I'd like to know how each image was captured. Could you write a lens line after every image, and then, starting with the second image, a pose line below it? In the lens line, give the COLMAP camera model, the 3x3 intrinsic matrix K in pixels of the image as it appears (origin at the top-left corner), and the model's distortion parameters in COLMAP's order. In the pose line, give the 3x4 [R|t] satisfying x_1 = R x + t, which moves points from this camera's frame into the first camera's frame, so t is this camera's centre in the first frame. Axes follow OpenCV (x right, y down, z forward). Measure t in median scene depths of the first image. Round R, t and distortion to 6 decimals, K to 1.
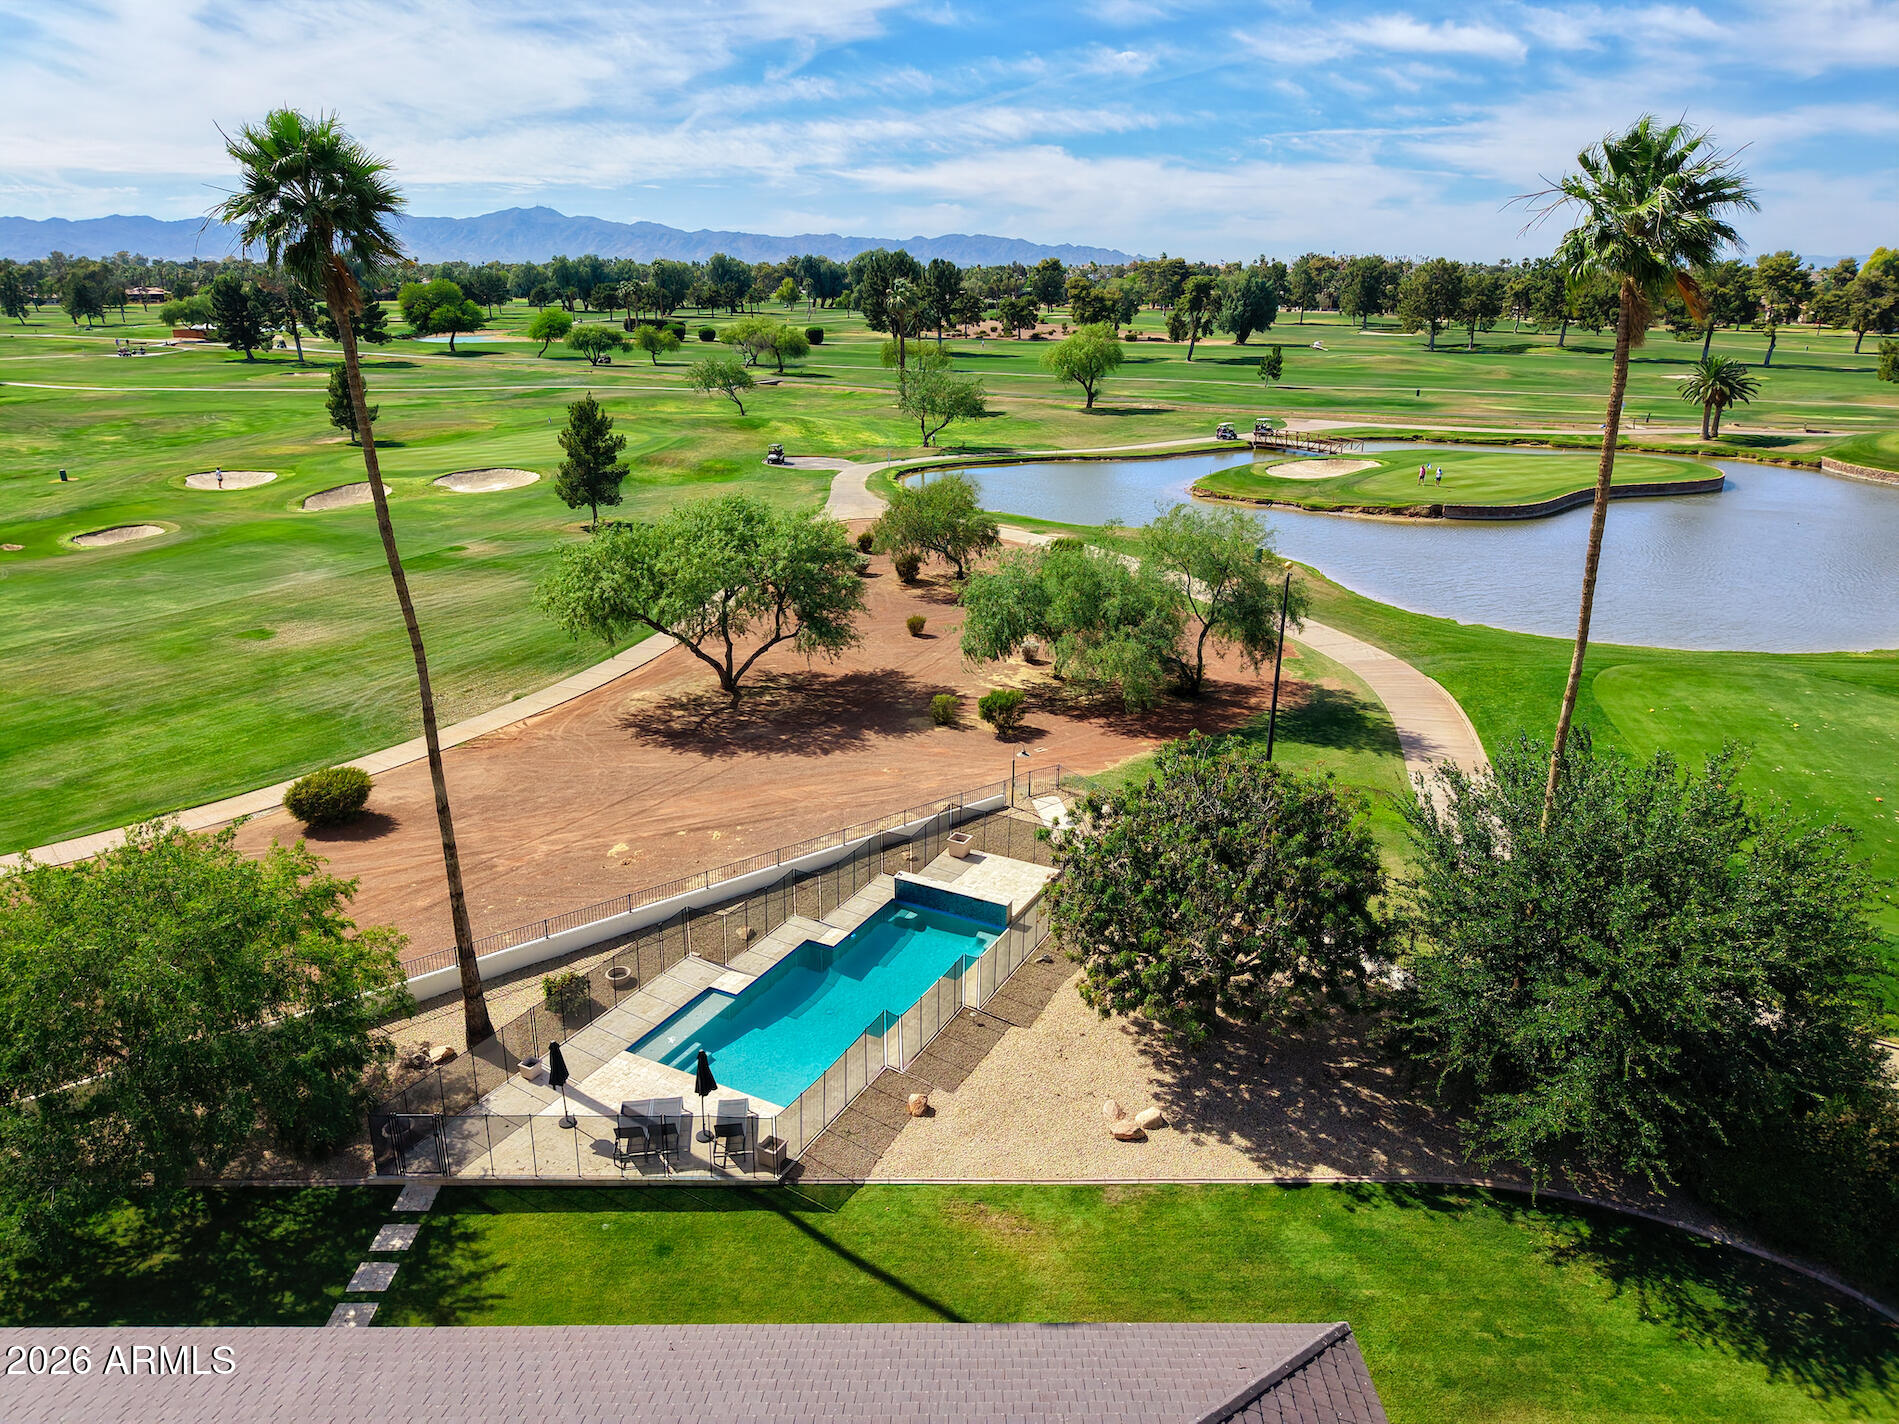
lens RADIAL K [[1260.6, 0, 949.5], [0, 1260.6, 712.0], [0, 0, 1]] dist [0.030600, -0.032627]
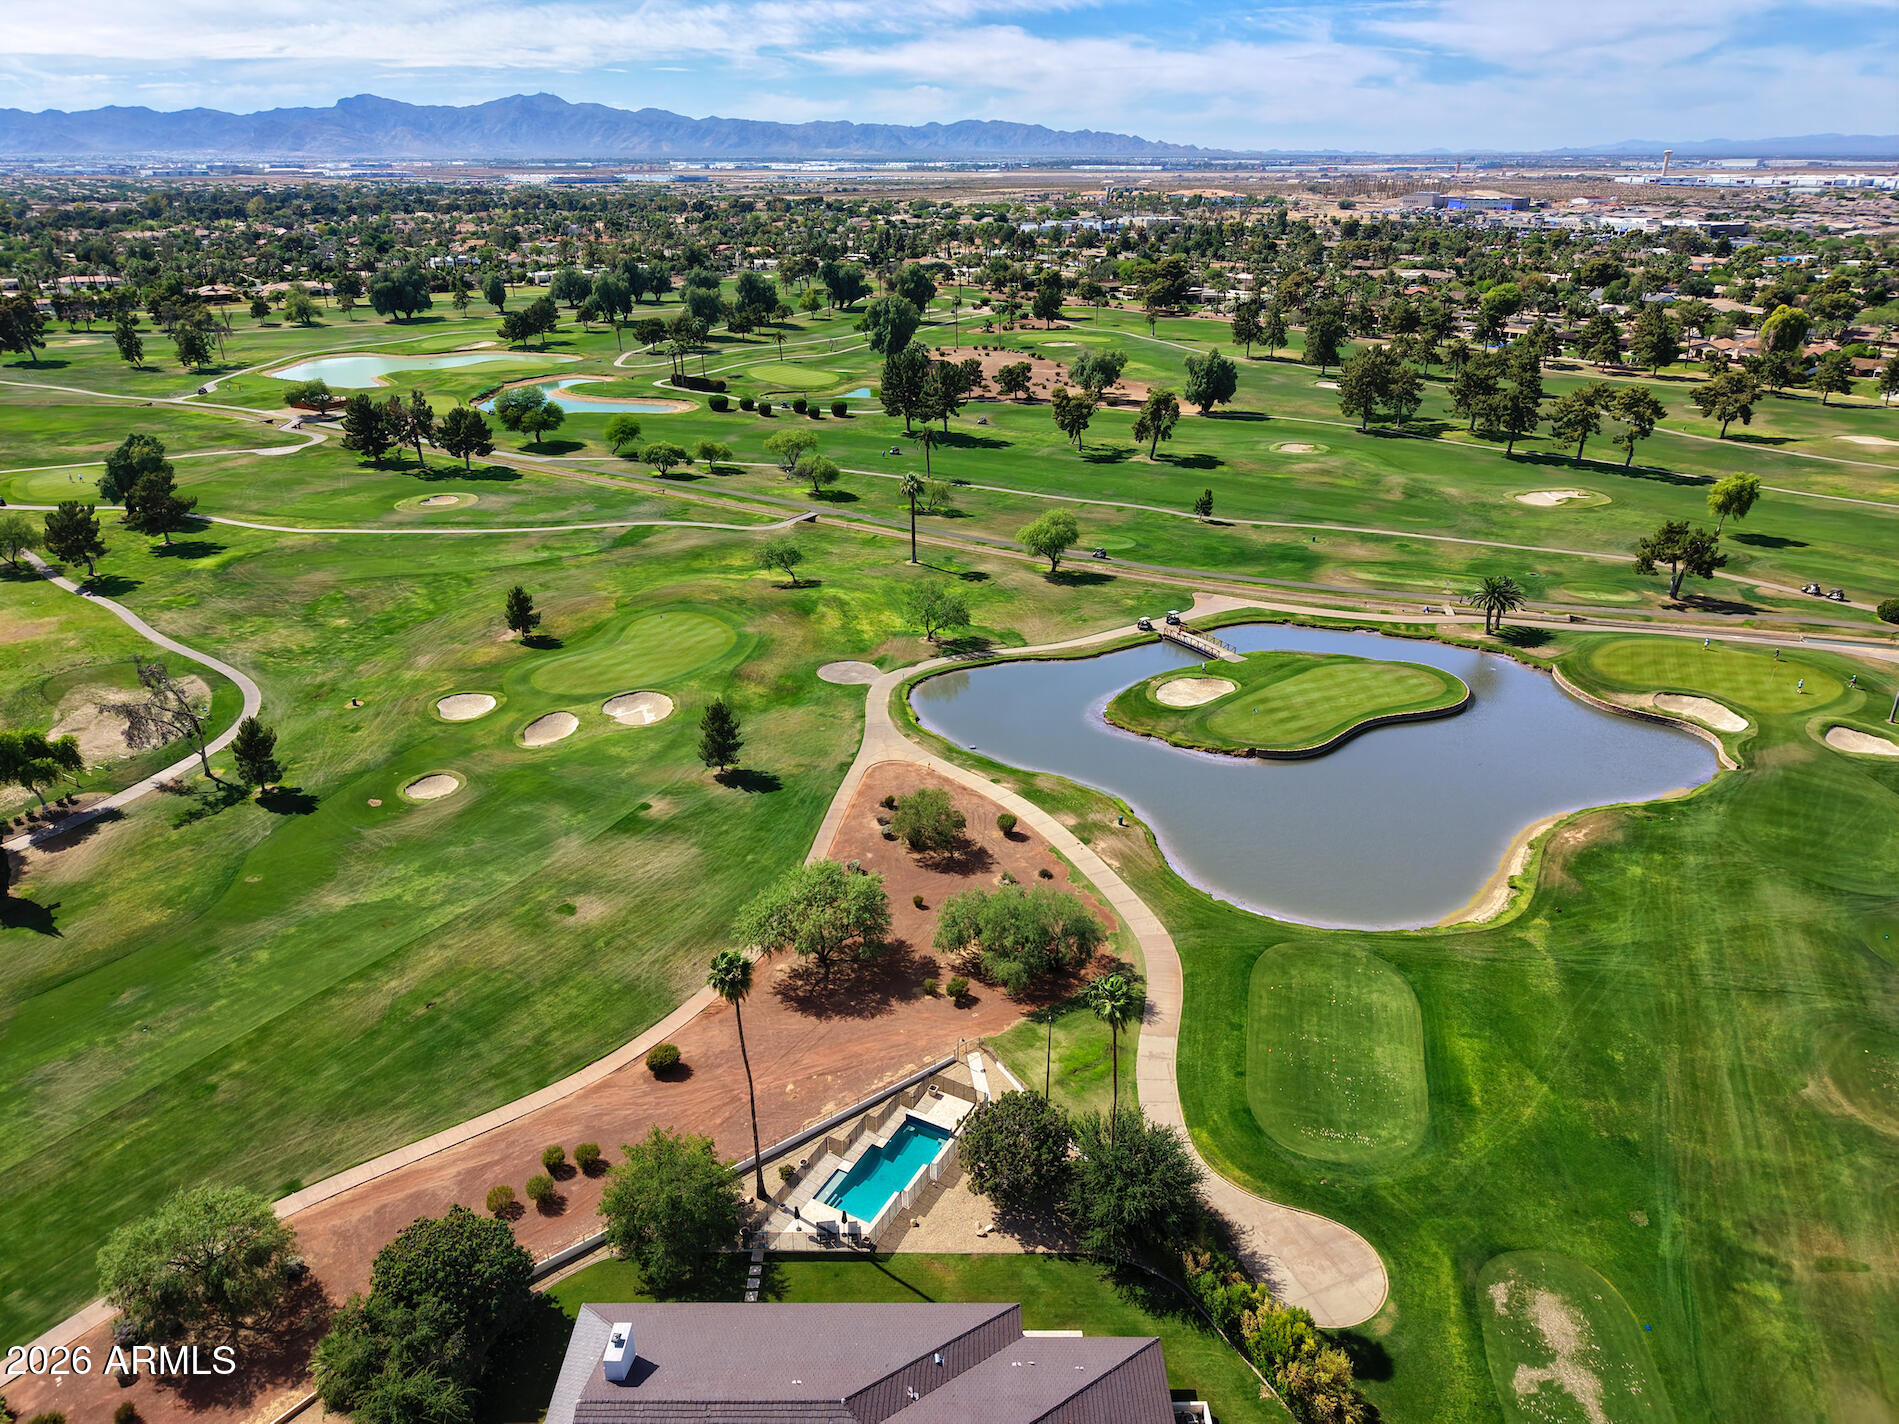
lens RADIAL K [[1260.6, 0, 949.5], [0, 1260.6, 712.0], [0, 0, 1]] dist [0.030600, -0.032627]
pose [[0.999925, -0.000482, -0.012259, 0.028944], [0.001453, 0.996849, 0.079306, -0.333950], [0.012182, -0.079318, 0.996775, -0.558732]]
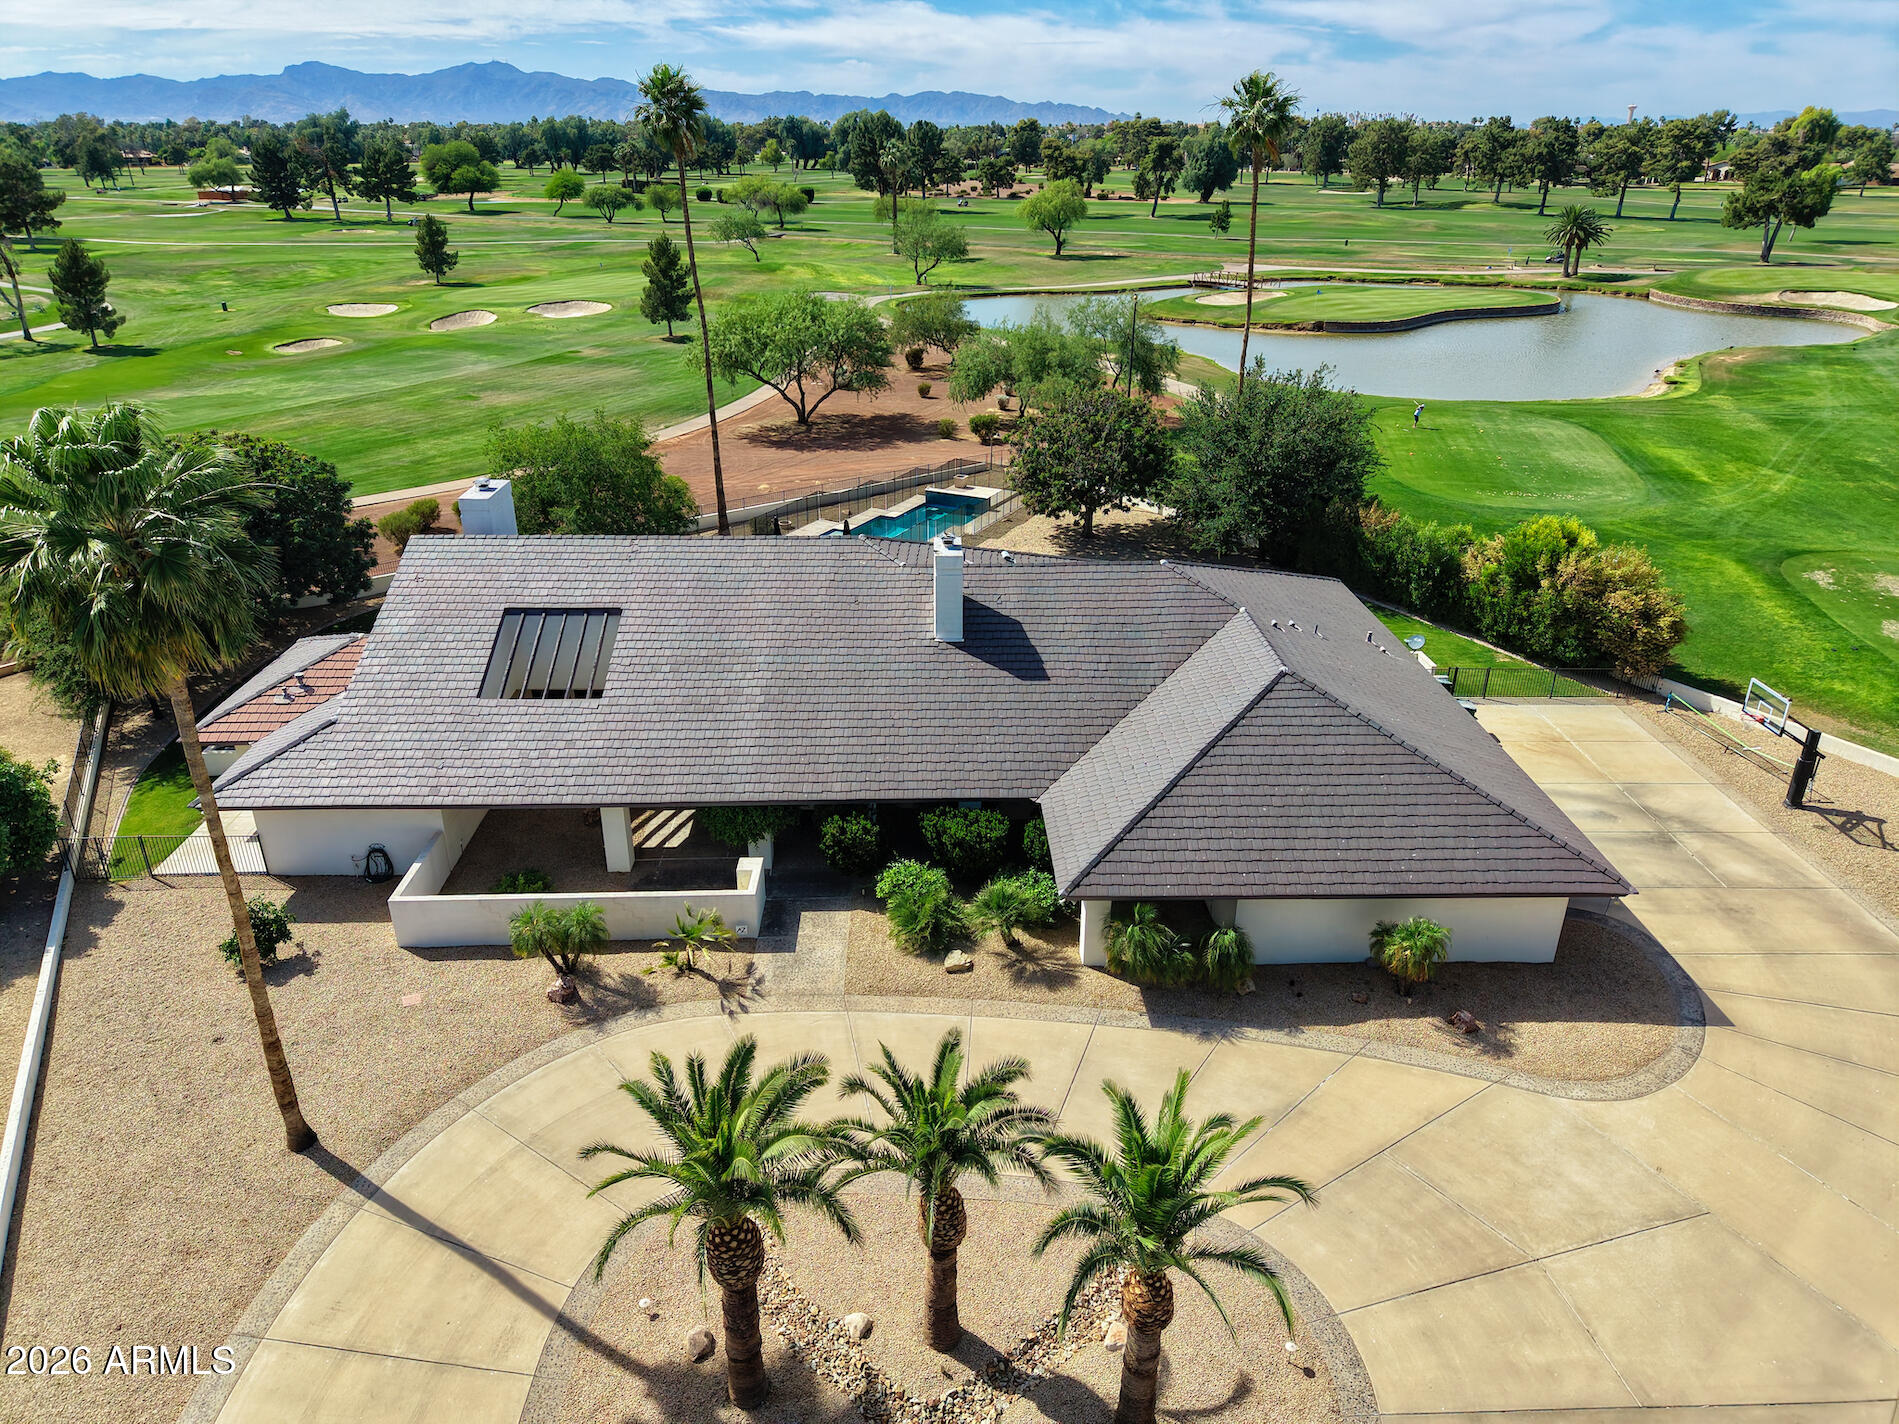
lens RADIAL K [[1261.0, 0, 948.5], [0, 1261.0, 715.5], [0, 0, 1]] dist [0.015859, -0.012681]
pose [[0.999869, -0.008691, 0.013645, -0.014267], [0.007320, 0.995207, 0.097512, 0.108500], [-0.014428, -0.097399, 0.995141, -0.317558]]
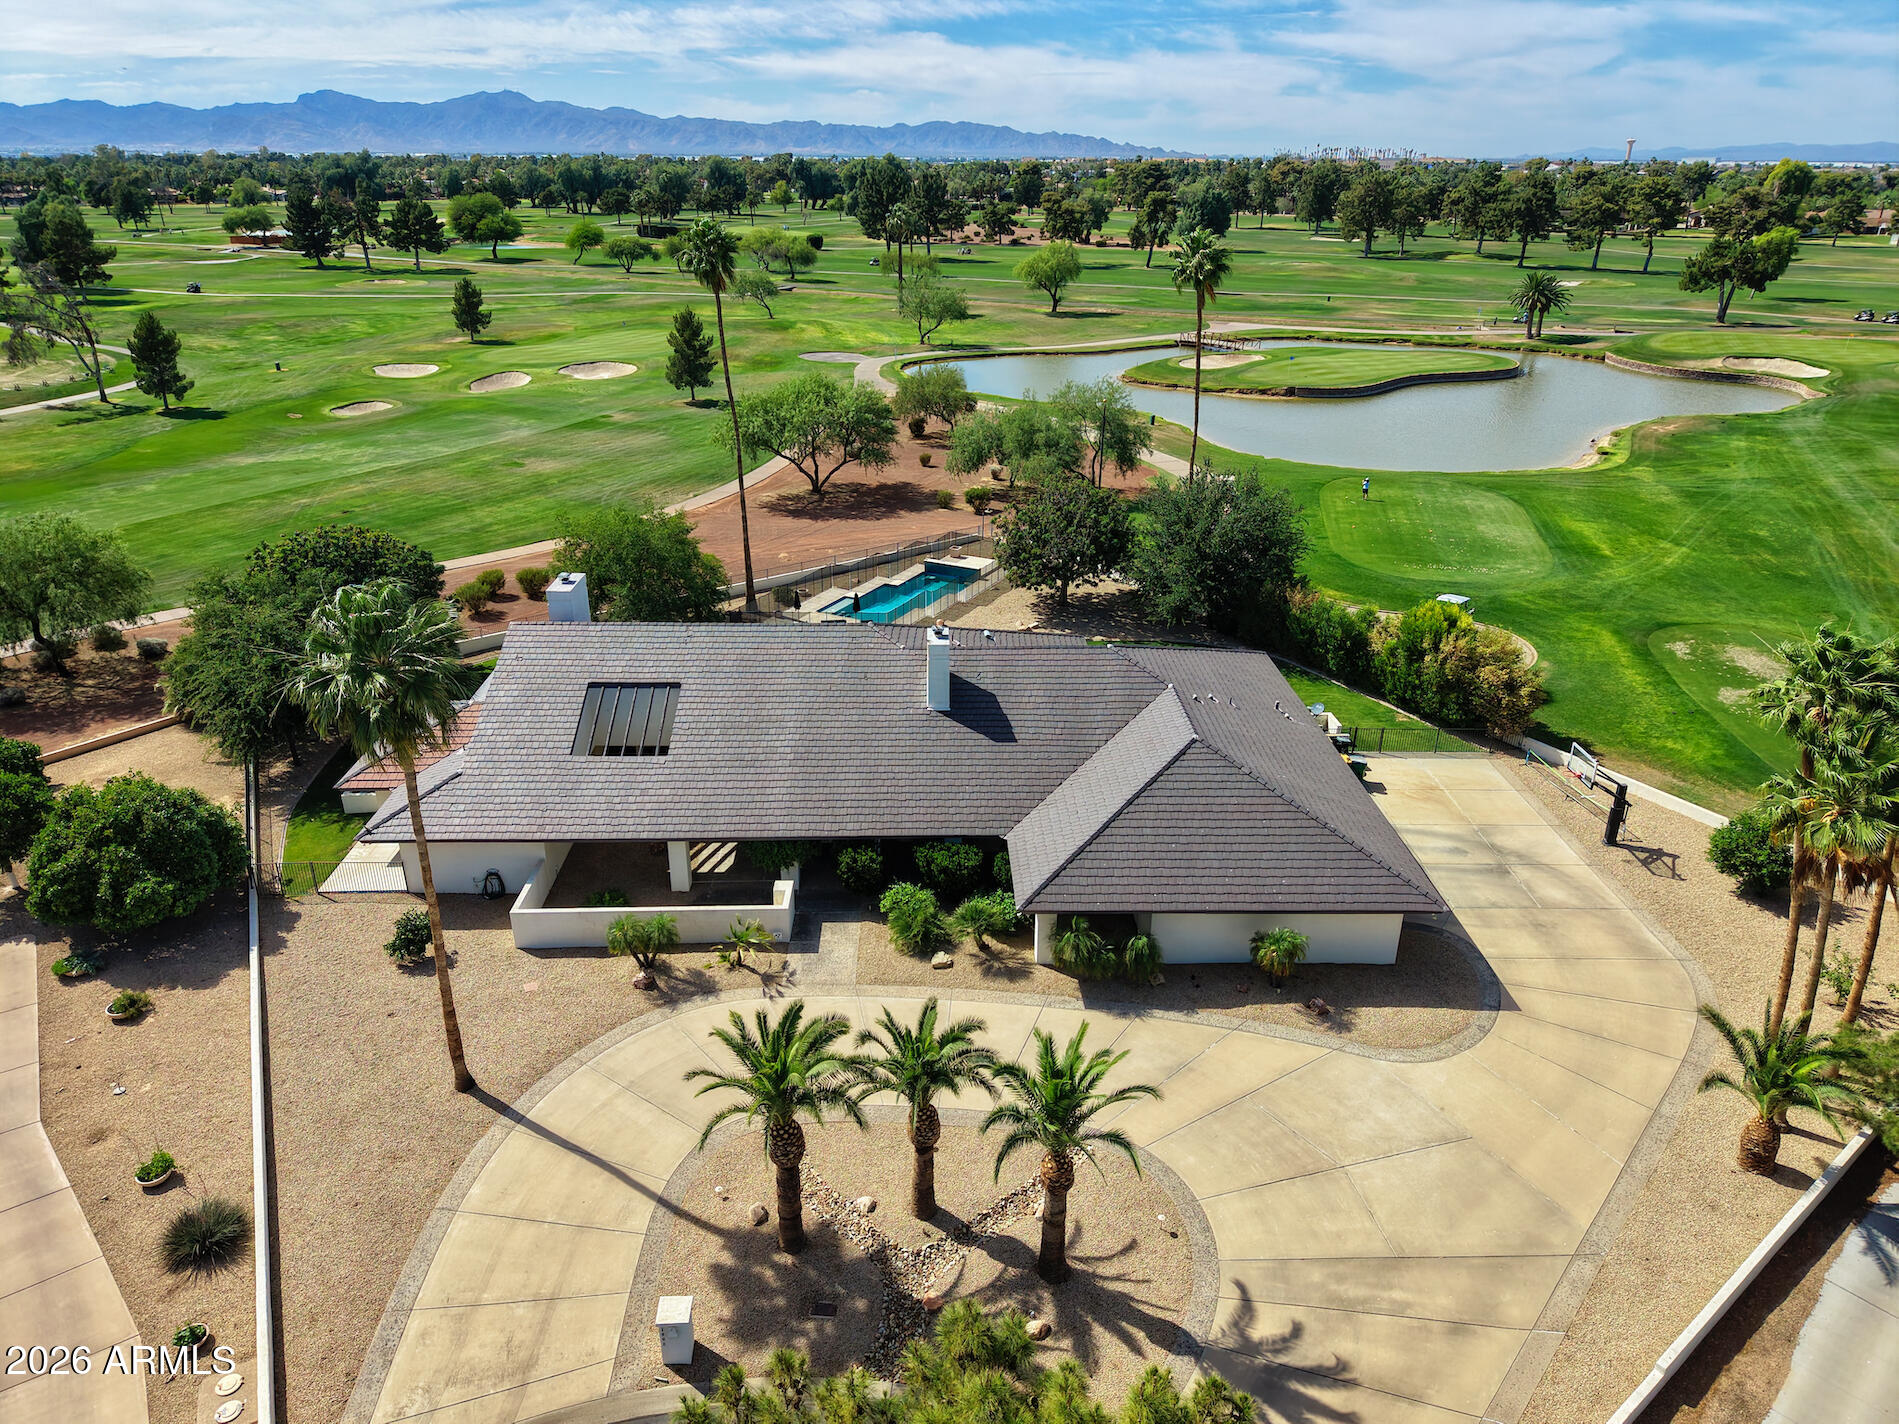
lens RADIAL K [[1260.6, 0, 949.5], [0, 1260.6, 712.0], [0, 0, 1]] dist [0.030600, -0.032627]
pose [[0.999924, -0.003876, 0.011662, -0.010195], [0.002980, 0.997106, 0.075970, 0.087269], [-0.011923, -0.075929, 0.997042, -0.417963]]
